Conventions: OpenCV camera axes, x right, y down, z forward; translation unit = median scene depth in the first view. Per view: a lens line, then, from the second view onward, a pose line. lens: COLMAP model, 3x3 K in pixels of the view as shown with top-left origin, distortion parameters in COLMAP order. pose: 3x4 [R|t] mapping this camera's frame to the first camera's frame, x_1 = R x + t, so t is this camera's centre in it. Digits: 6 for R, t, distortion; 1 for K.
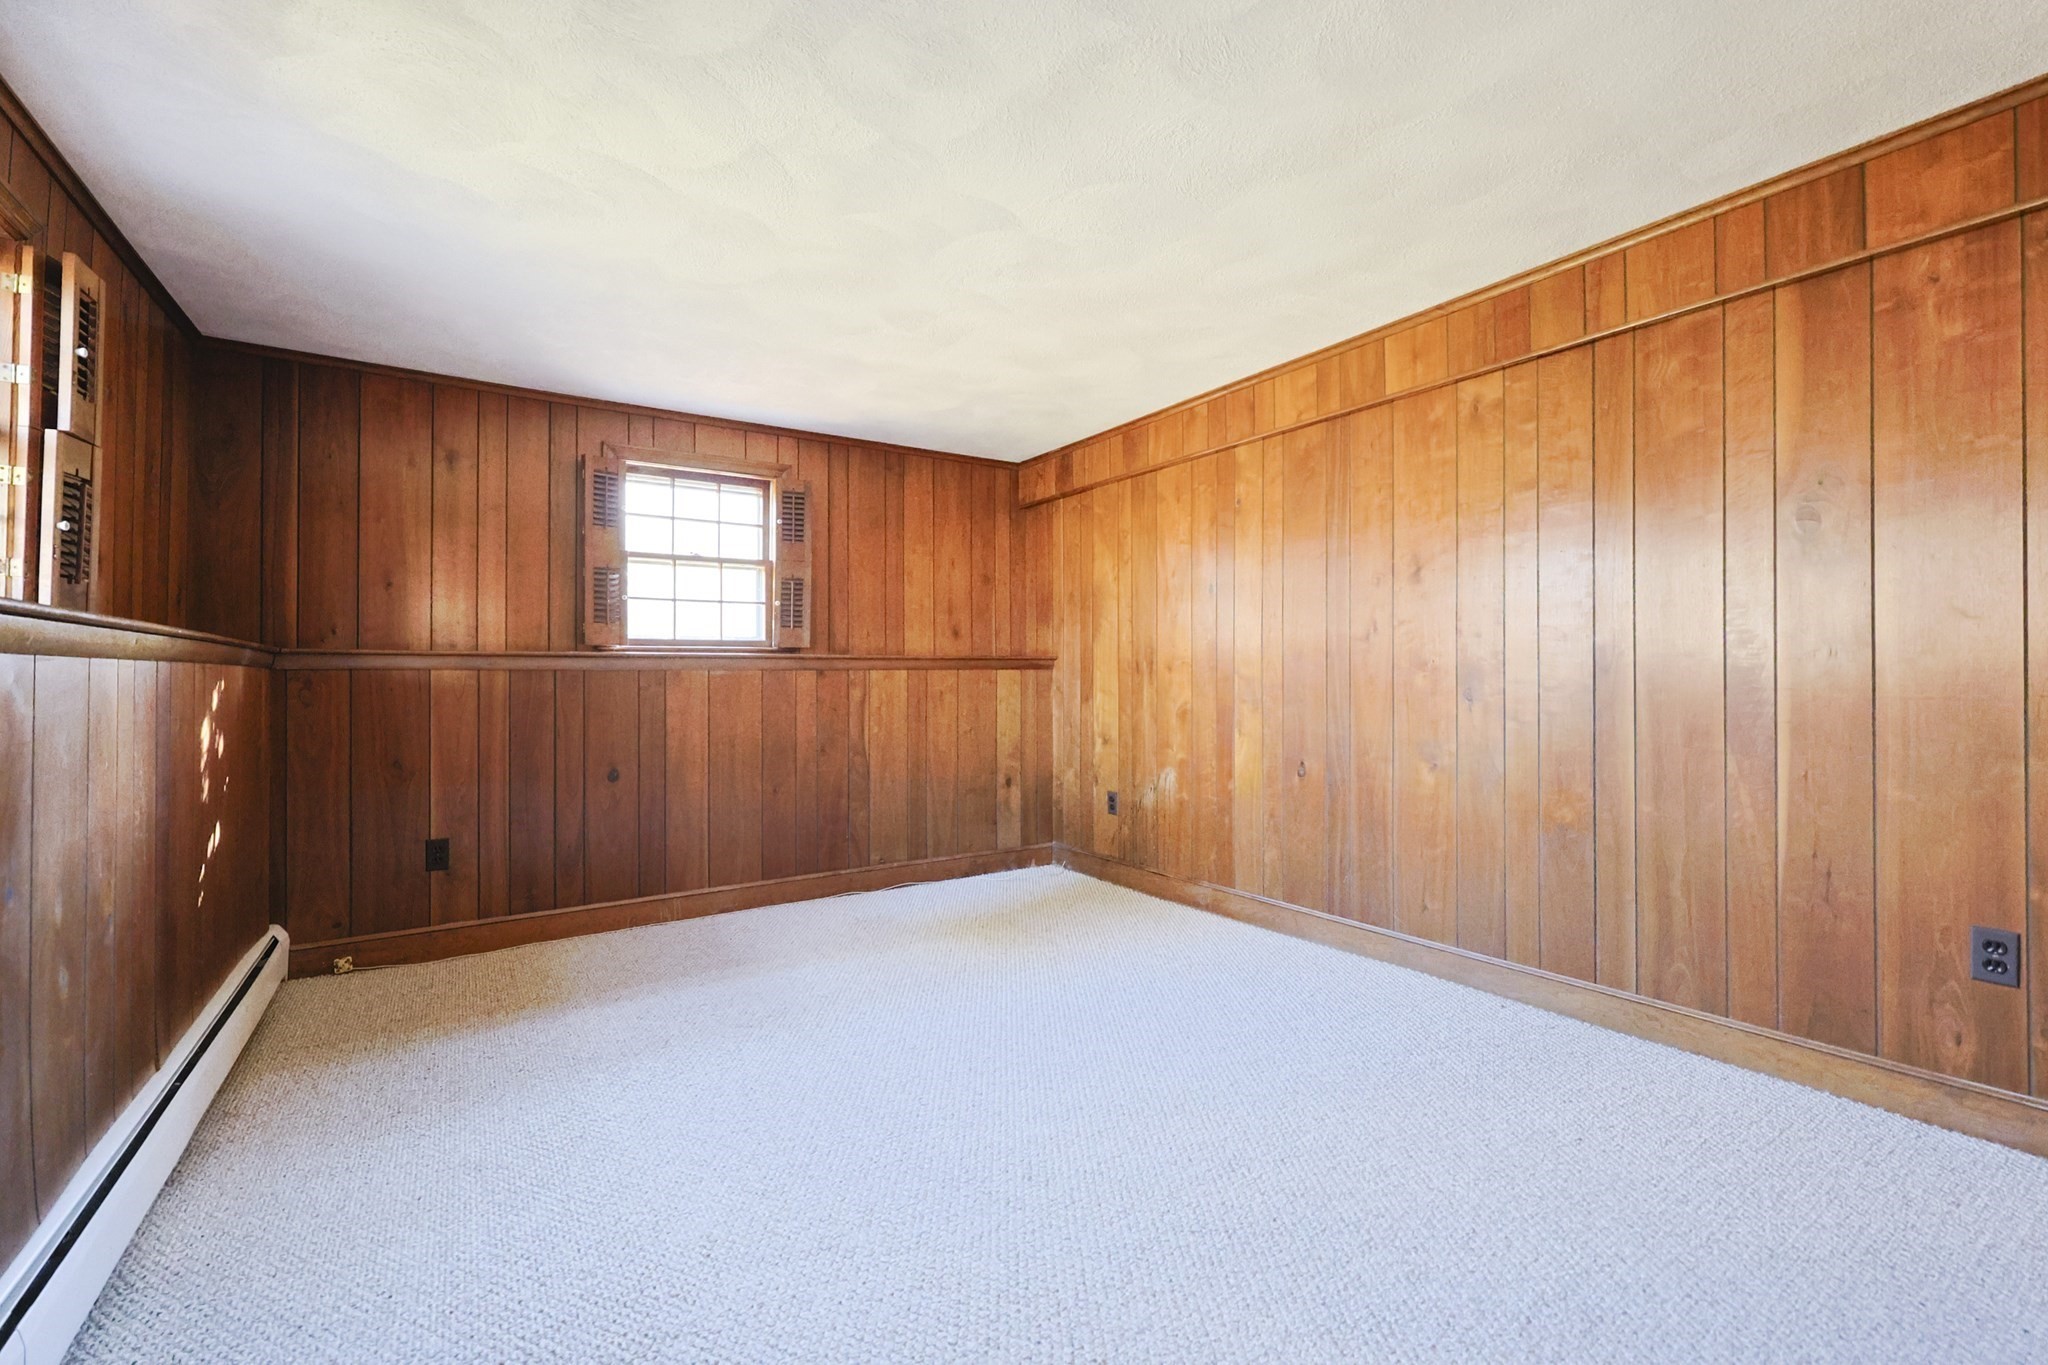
lens RADIAL K [[871.2, 0, 1029.8], [0, 871.2, 669.2], [0, 0, 1]] dist [-0.000214, 0.000092]
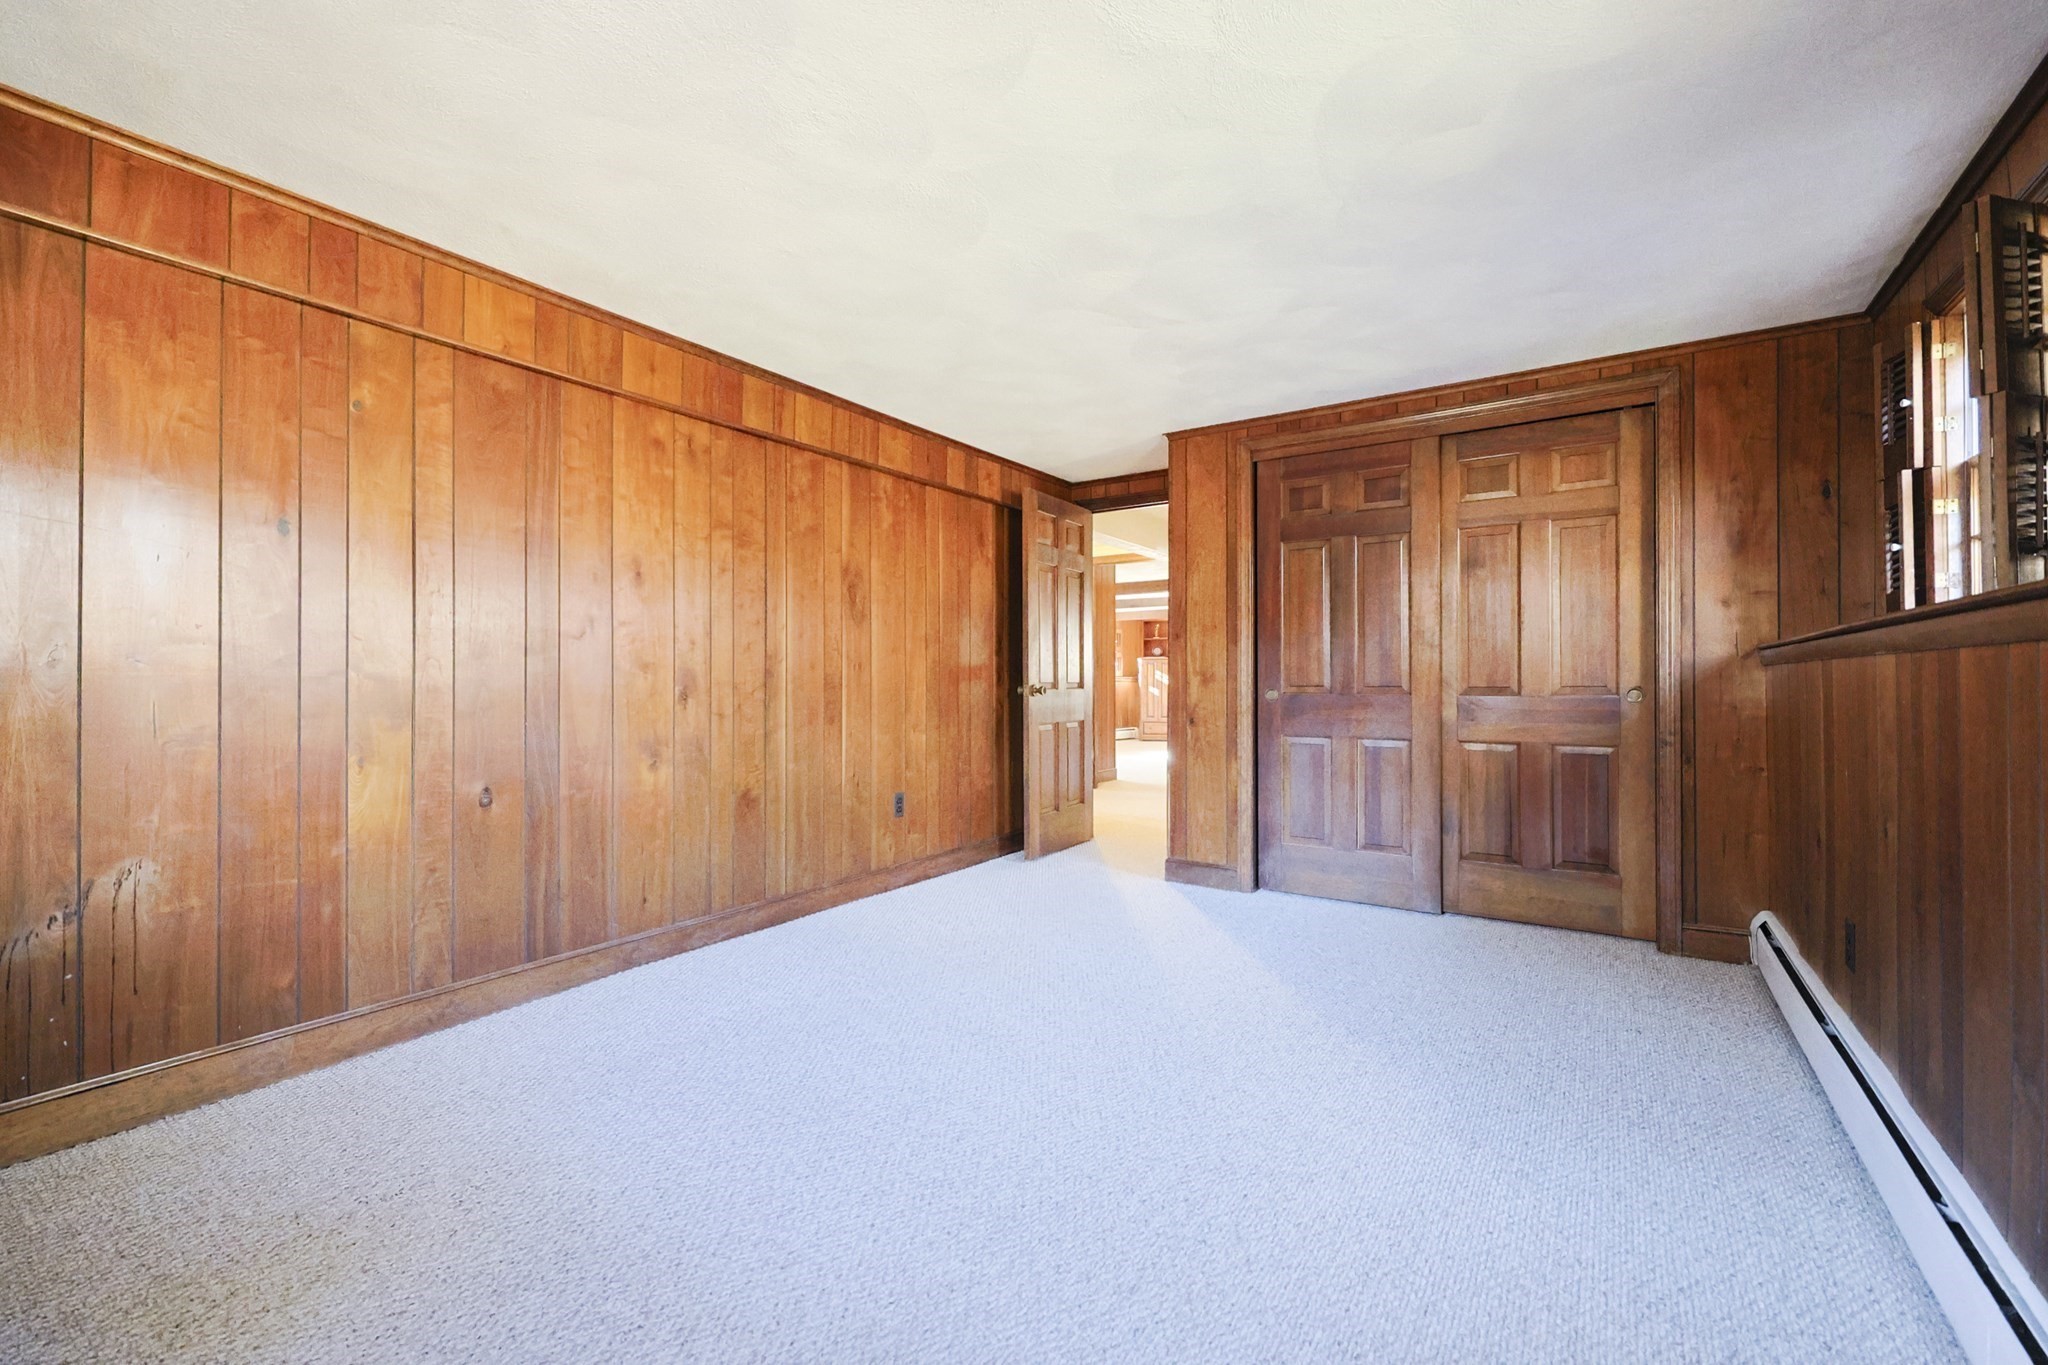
lens RADIAL K [[844.3, 0, 1030.1], [0, 844.3, 679.3], [0, 0, 1]] dist [-0.001147, -0.000002]
pose [[-0.382369, 0.006530, 0.923987, -0.627339], [-0.005794, 0.999938, -0.009464, 0.015708], [-0.923992, -0.008973, -0.382308, 0.928733]]
